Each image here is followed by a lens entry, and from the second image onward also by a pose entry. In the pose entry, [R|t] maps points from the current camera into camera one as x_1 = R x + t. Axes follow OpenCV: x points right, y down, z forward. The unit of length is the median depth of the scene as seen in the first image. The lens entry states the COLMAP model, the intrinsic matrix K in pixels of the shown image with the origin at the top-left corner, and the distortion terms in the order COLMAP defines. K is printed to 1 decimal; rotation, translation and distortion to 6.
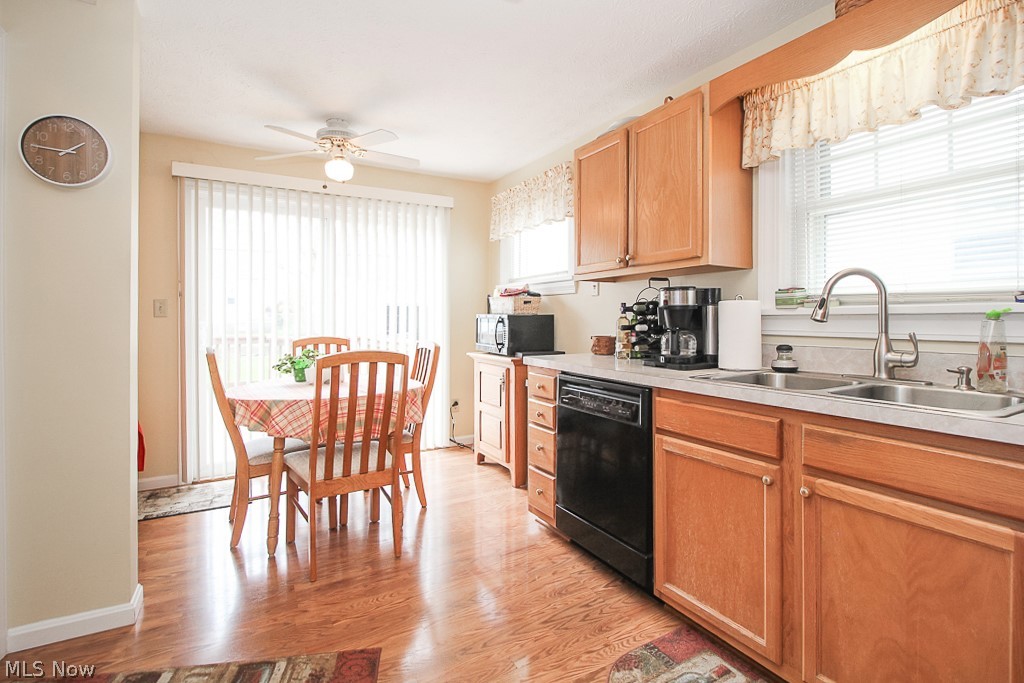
lens RADIAL K [[493.3, 0, 499.1], [0, 493.3, 315.3], [0, 0, 1]] dist [0.001479, -0.000282]
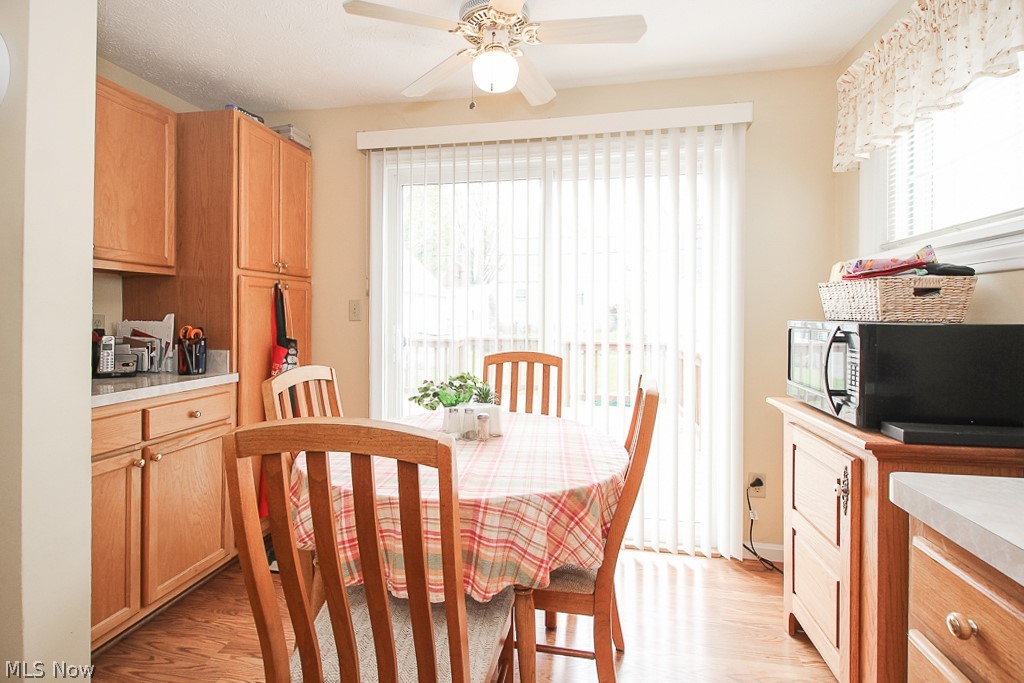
lens RADIAL K [[493.3, 0, 499.1], [0, 493.3, 315.3], [0, 0, 1]] dist [0.001479, -0.000282]
pose [[0.773340, 0.002377, -0.633987, 0.043139], [-0.001182, 0.999997, 0.002308, -0.007940], [0.633991, -0.001035, 0.773340, 0.481192]]
